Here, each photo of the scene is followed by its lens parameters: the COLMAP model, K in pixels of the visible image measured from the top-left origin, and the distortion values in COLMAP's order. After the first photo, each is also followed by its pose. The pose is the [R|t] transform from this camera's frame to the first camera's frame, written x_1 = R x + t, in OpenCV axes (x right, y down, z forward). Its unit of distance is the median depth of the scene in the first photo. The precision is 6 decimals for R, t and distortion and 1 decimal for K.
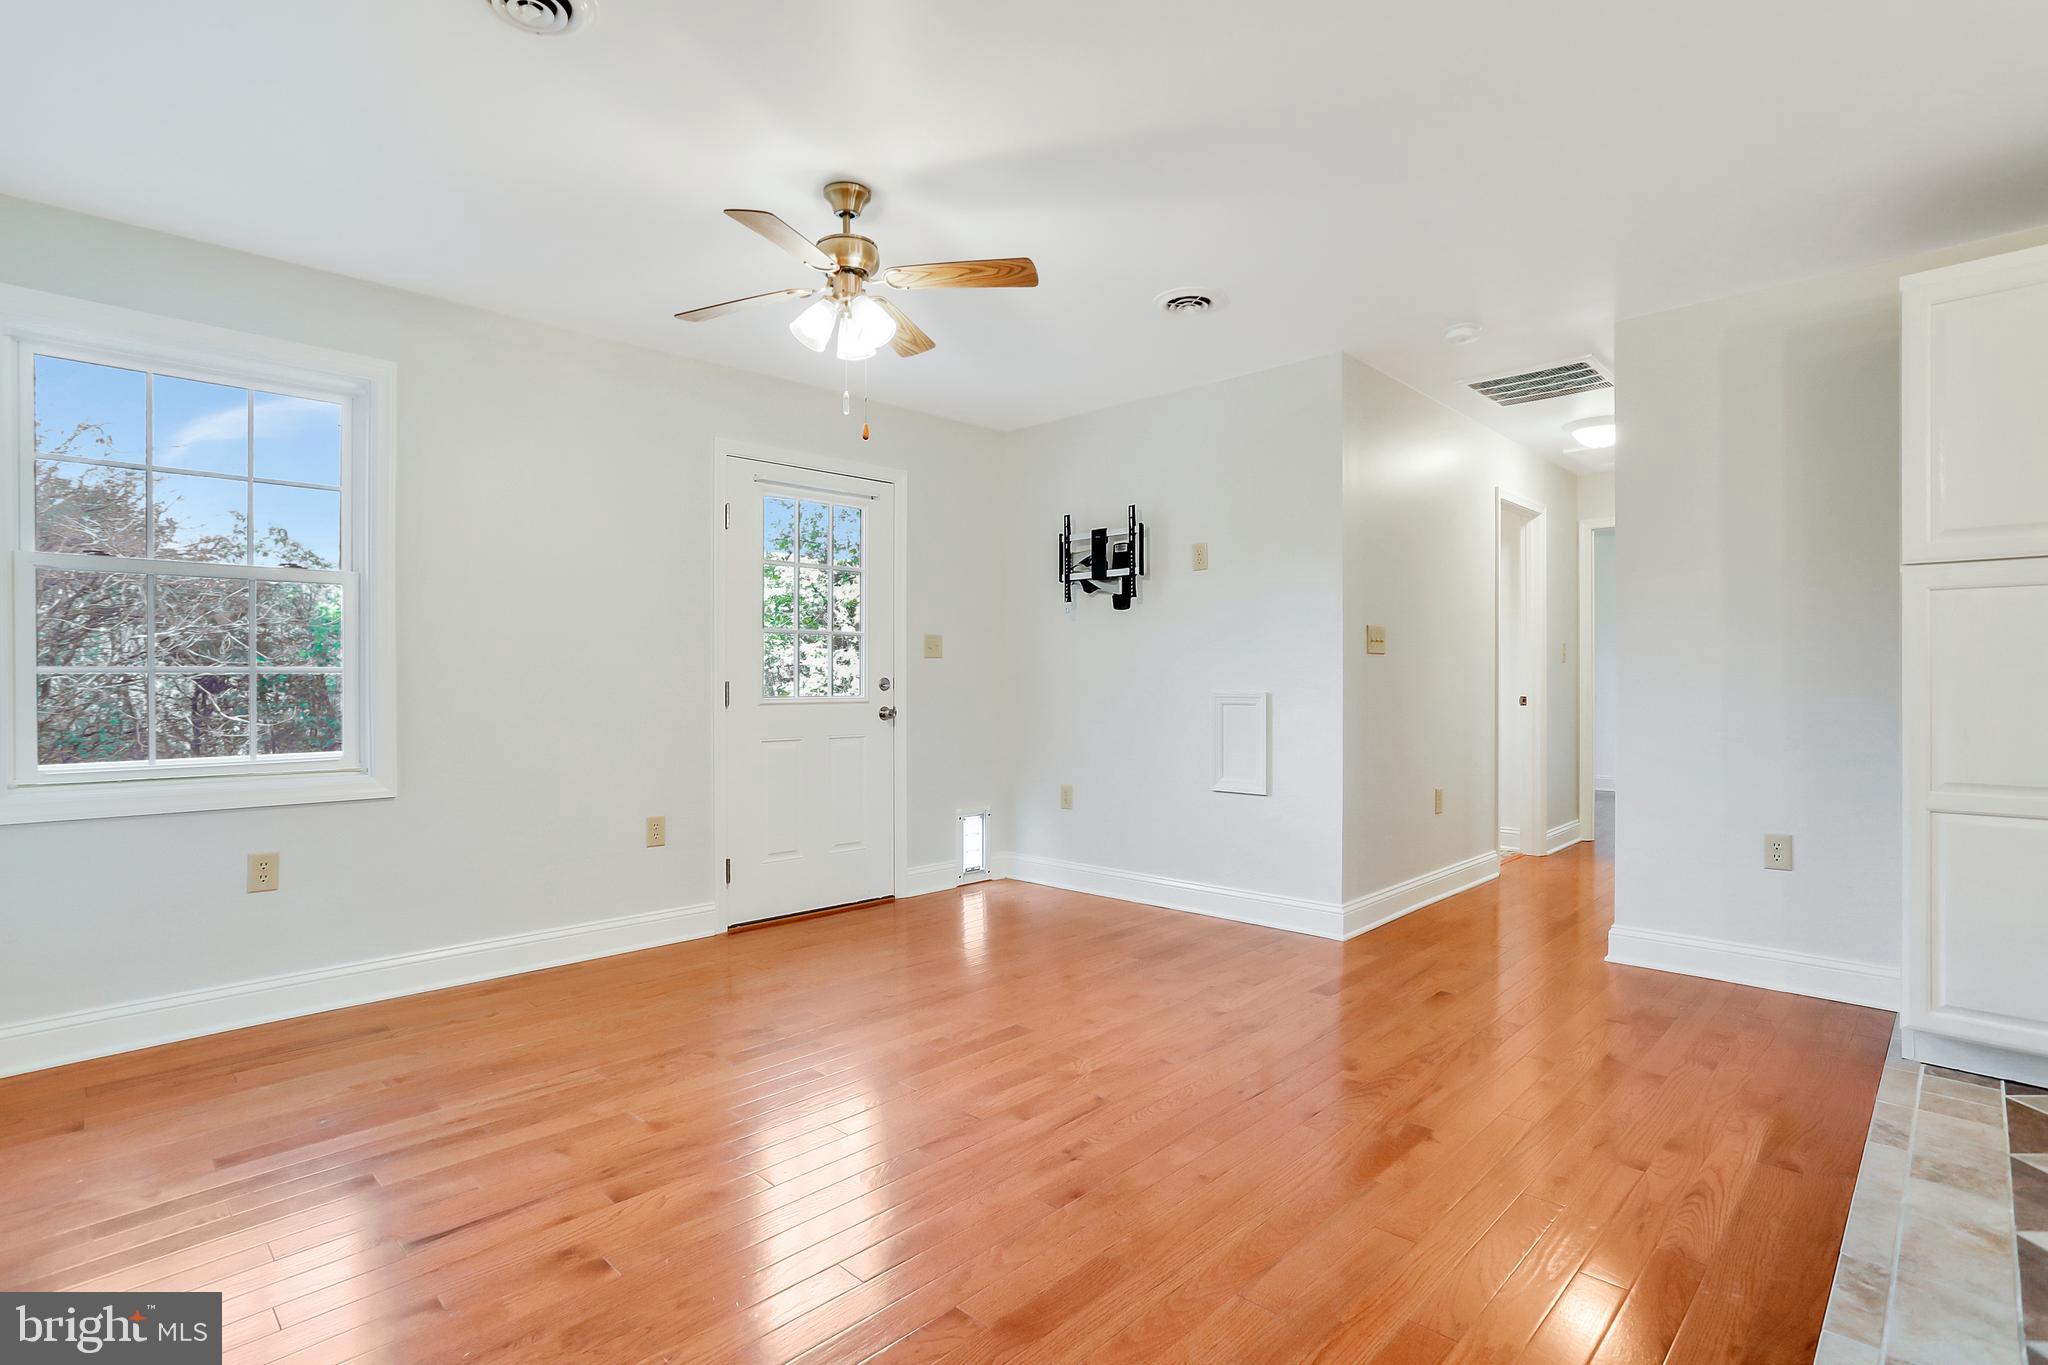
lens RADIAL K [[1004.7, 0, 1009.2], [0, 1004.7, 672.2], [0, 0, 1]] dist [-0.046848, 0.023826]
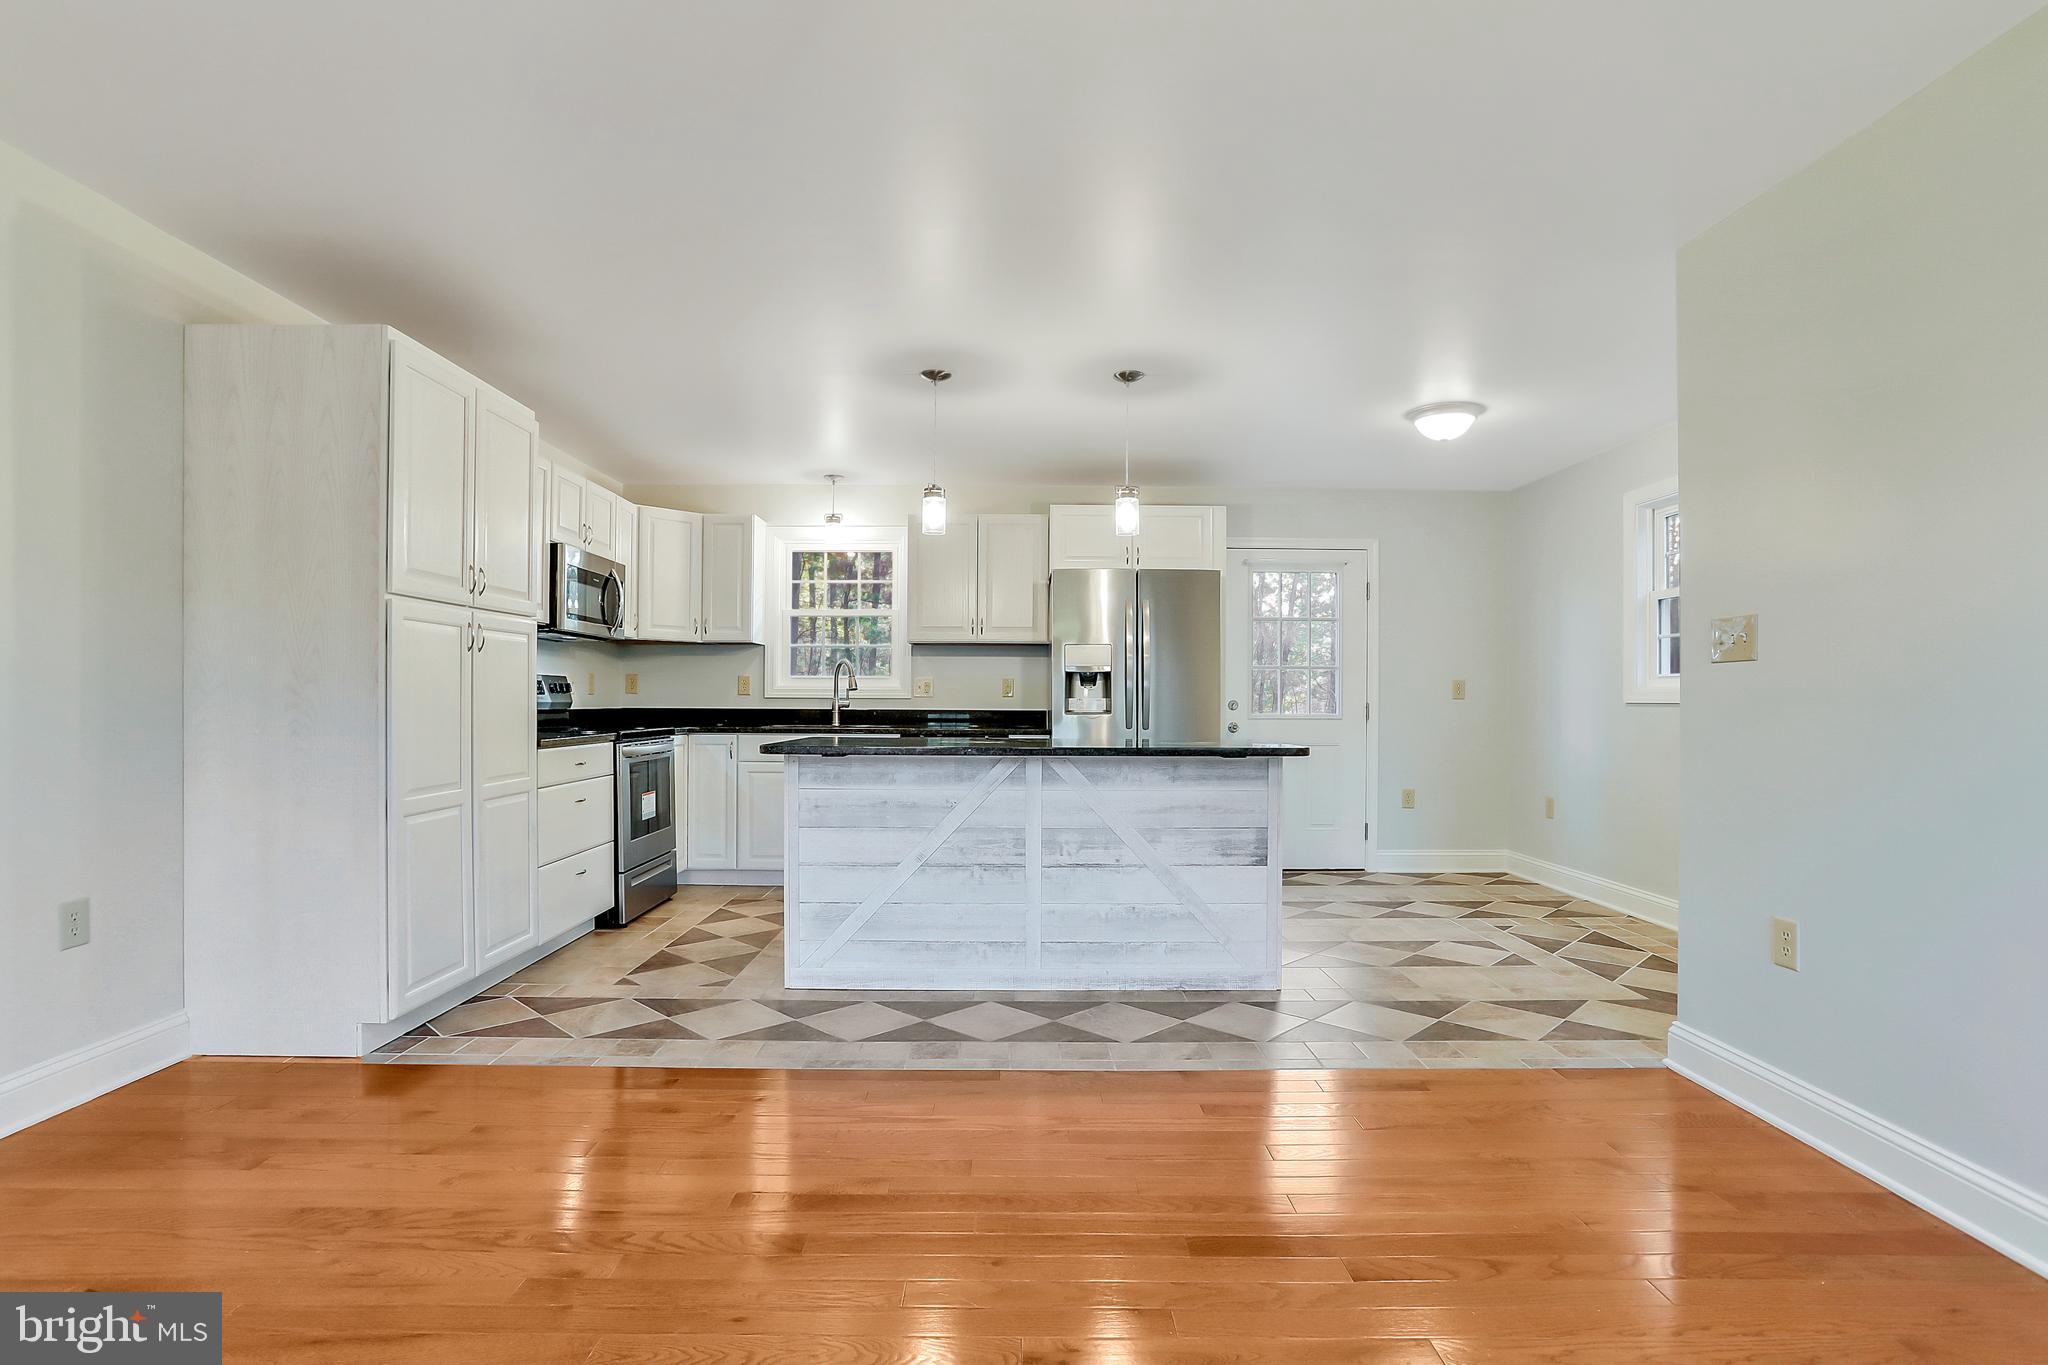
lens RADIAL K [[1004.7, 0, 1014.7], [0, 1004.7, 710.8], [0, 0, 1]] dist [-0.046848, 0.023826]
pose [[-0.706811, -0.009756, 0.707335, -0.212950], [-0.008553, 0.999950, 0.005245, 0.005046], [-0.707350, -0.002343, -0.706859, 0.786809]]
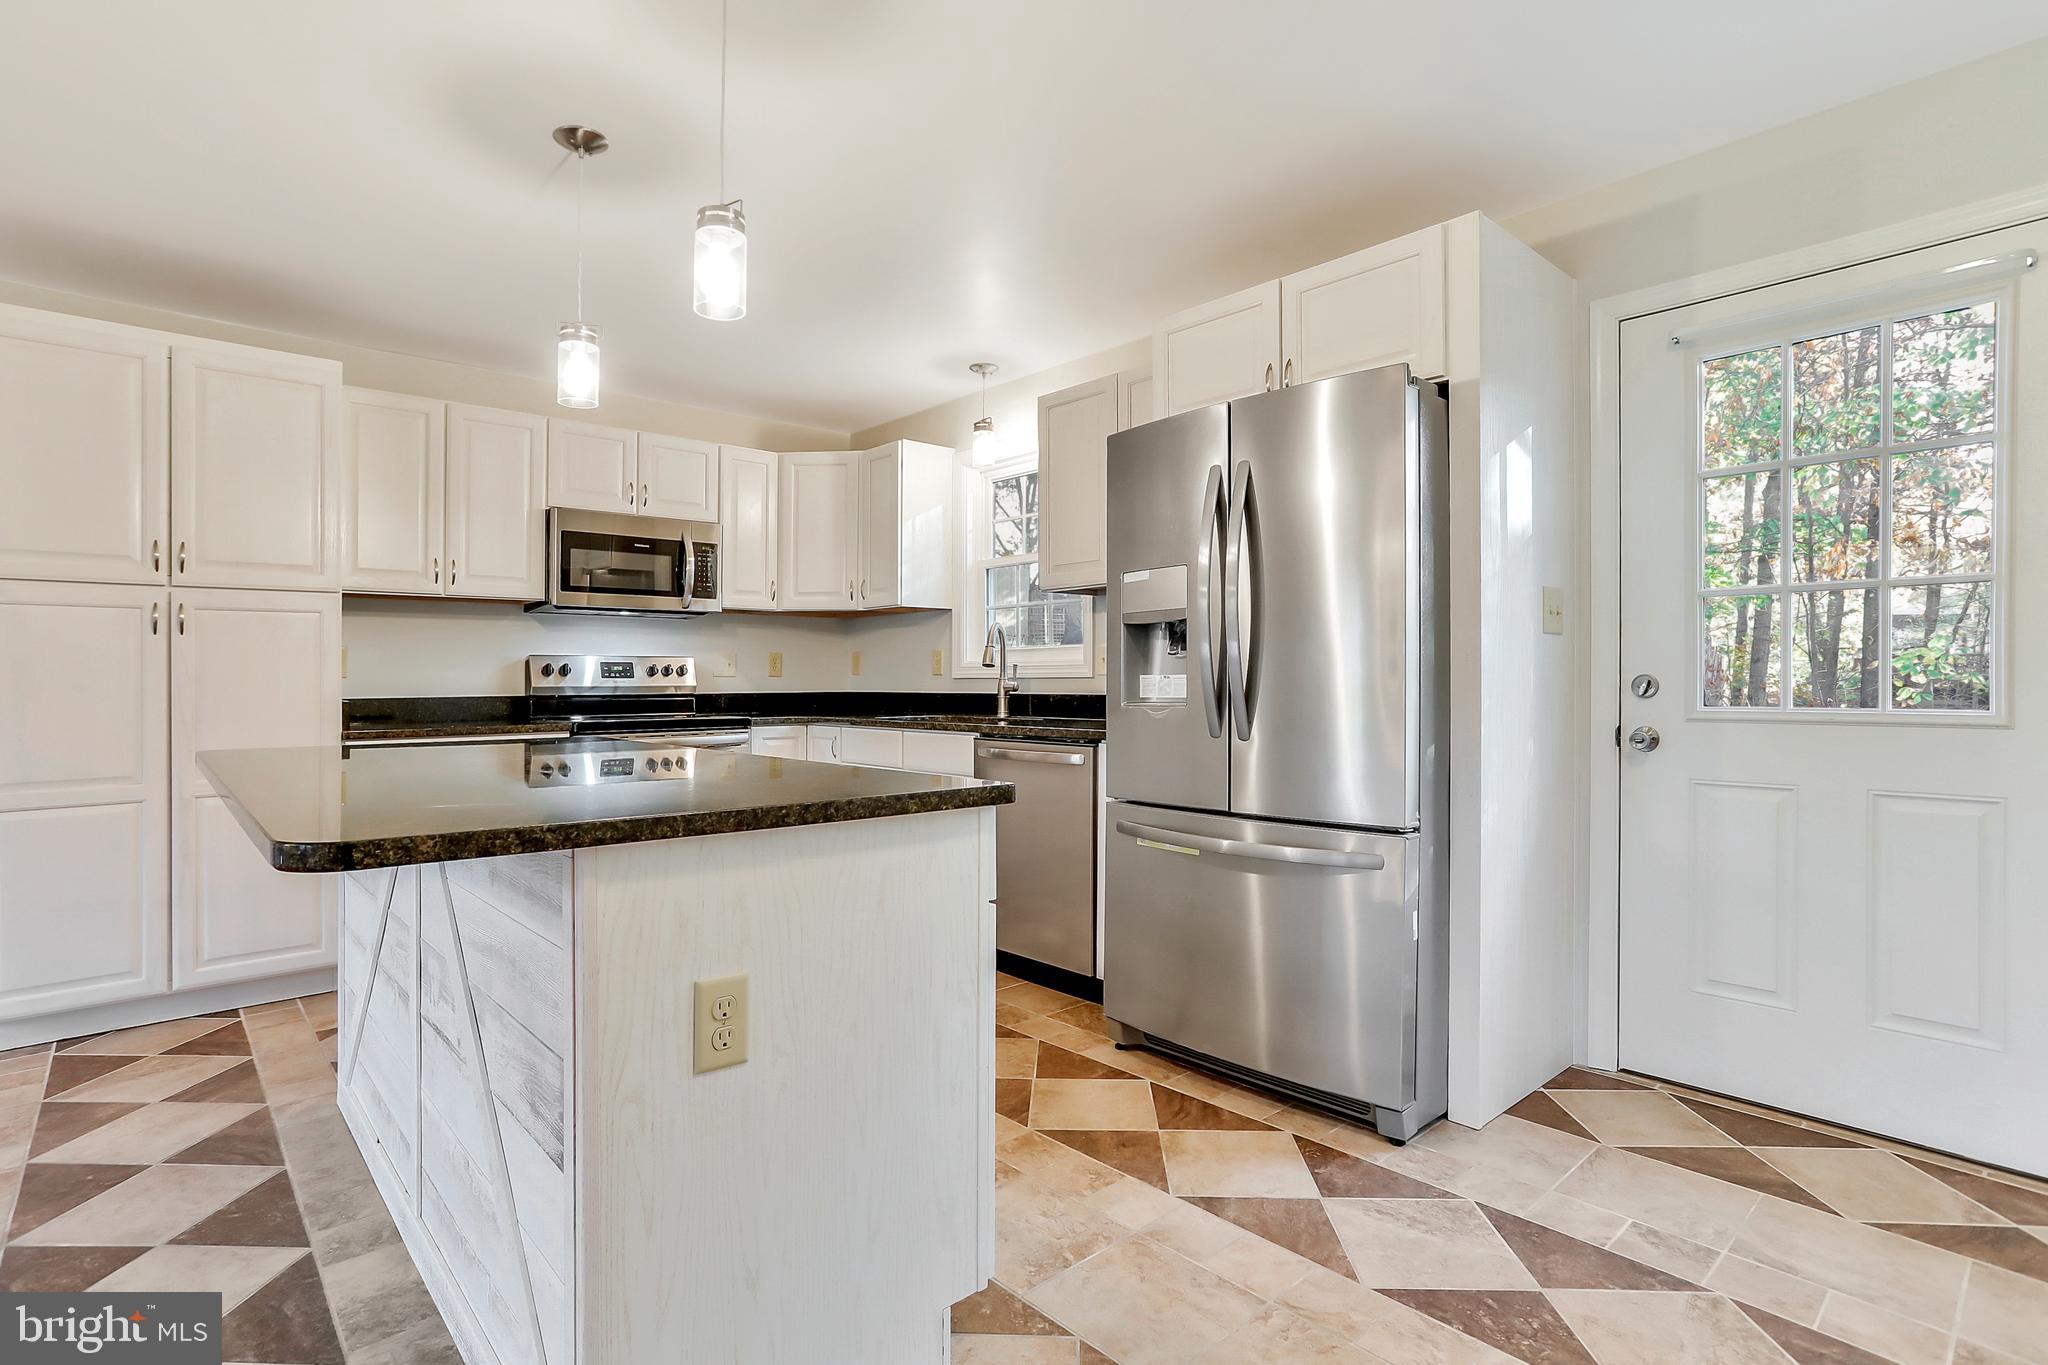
lens RADIAL K [[1004.7, 0, 1026.2], [0, 1004.7, 680.0], [0, 0, 1]] dist [-0.046848, 0.023826]
pose [[0.054341, -0.000078, 0.998522, -0.034314], [-0.001294, 0.999999, 0.000149, -0.001367], [-0.998522, -0.001300, 0.054341, -0.109319]]
